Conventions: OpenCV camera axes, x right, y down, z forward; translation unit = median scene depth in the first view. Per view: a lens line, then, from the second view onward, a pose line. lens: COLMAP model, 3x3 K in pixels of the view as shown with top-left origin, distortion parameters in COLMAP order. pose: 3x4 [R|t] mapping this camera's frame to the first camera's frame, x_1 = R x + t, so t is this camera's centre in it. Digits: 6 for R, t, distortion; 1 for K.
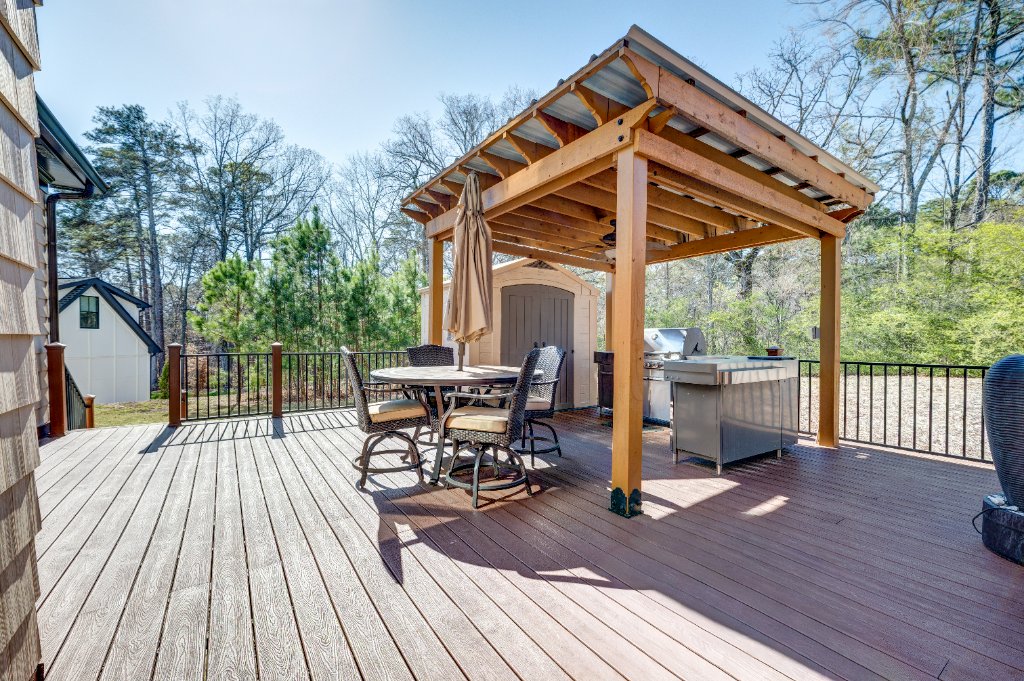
lens RADIAL K [[430.7, 0, 515.0], [0, 430.7, 343.0], [0, 0, 1]] dist [-0.000637, 0.000045]
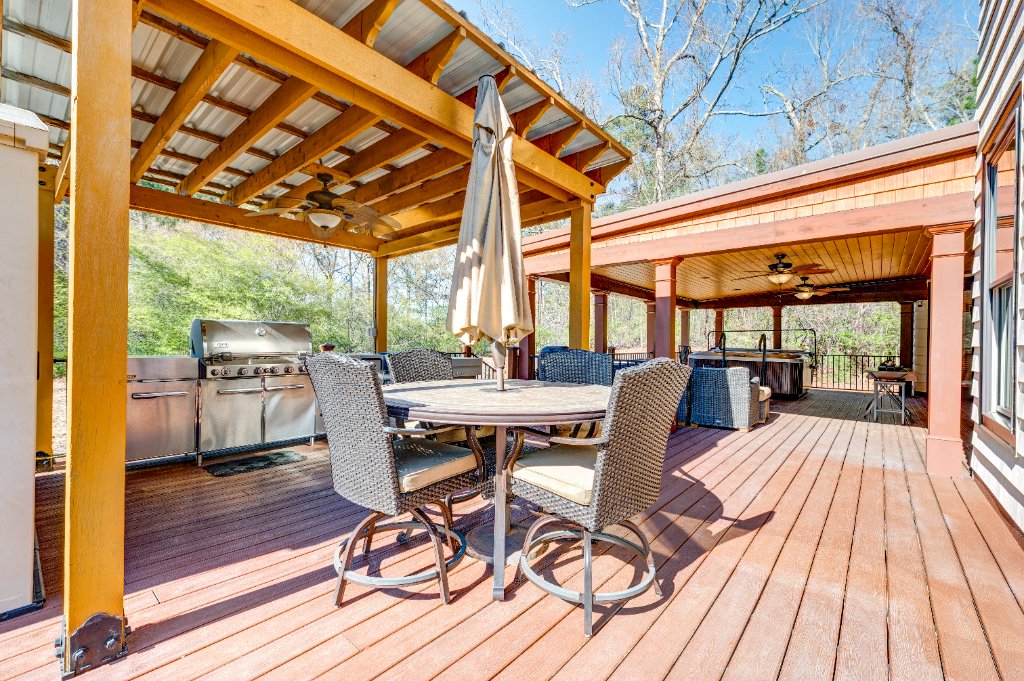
lens RADIAL K [[430.7, 0, 514.8], [0, 430.7, 345.7], [0, 0, 1]] dist [-0.000637, 0.000045]
pose [[-0.278706, -0.003928, 0.960369, -1.192672], [-0.002421, 0.999991, 0.003388, 0.005420], [-0.960373, -0.001381, -0.278713, 1.893505]]
